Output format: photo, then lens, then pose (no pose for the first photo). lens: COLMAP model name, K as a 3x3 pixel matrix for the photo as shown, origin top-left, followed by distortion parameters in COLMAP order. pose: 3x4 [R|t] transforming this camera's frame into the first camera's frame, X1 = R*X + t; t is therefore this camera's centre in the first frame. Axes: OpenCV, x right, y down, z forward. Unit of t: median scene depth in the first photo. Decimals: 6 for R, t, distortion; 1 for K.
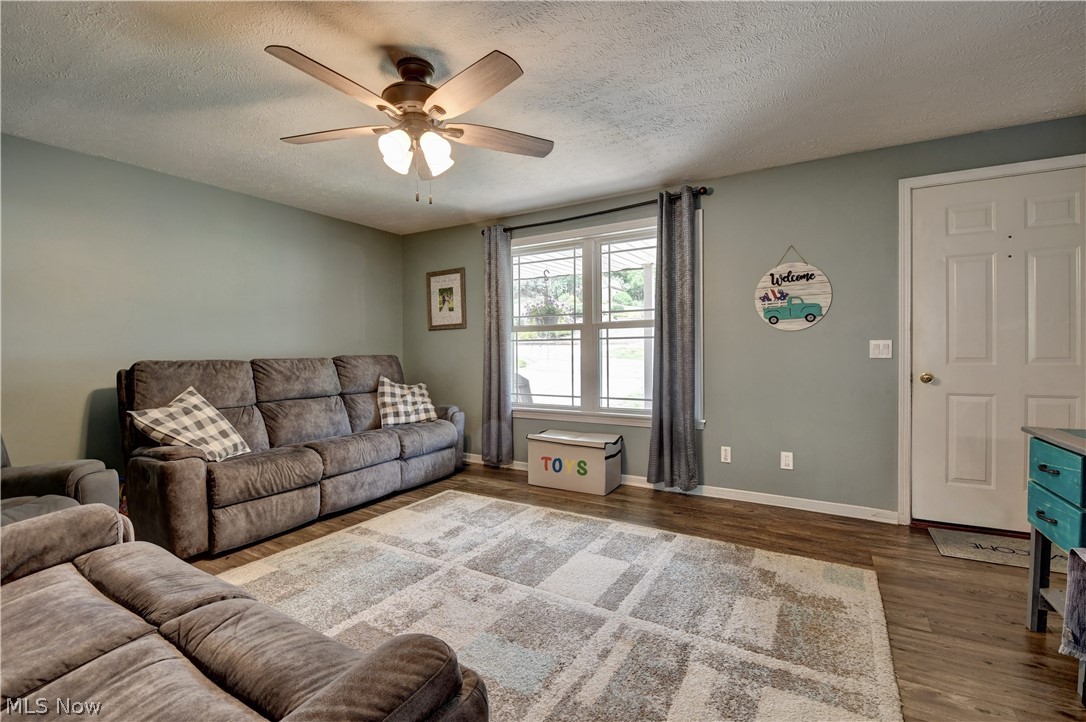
lens RADIAL K [[475.0, 0, 546.3], [0, 475.0, 357.4], [0, 0, 1]] dist [0.014263, -0.021350]
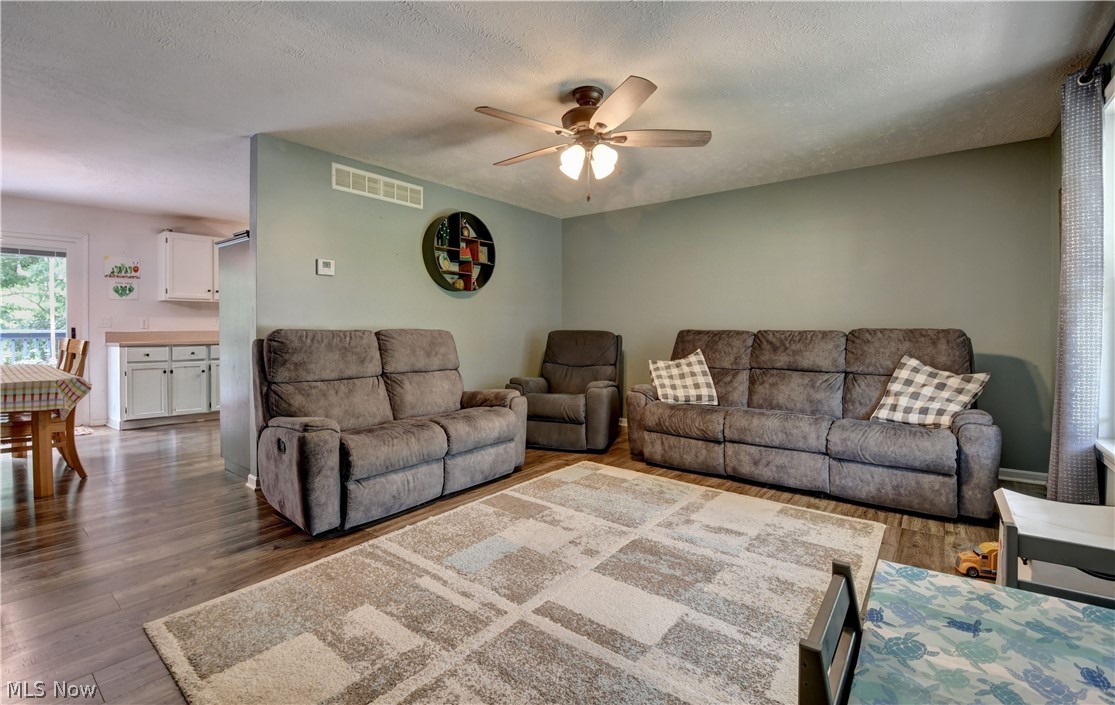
lens RADIAL K [[488.5, 0, 558.0], [0, 488.5, 331.5], [0, 0, 1]] dist [0.002550, -0.013979]
pose [[-0.133507, 0.019867, -0.990849, 0.728071], [-0.013079, 0.999677, 0.021806, -0.015360], [0.990962, 0.015870, -0.133204, 0.808585]]
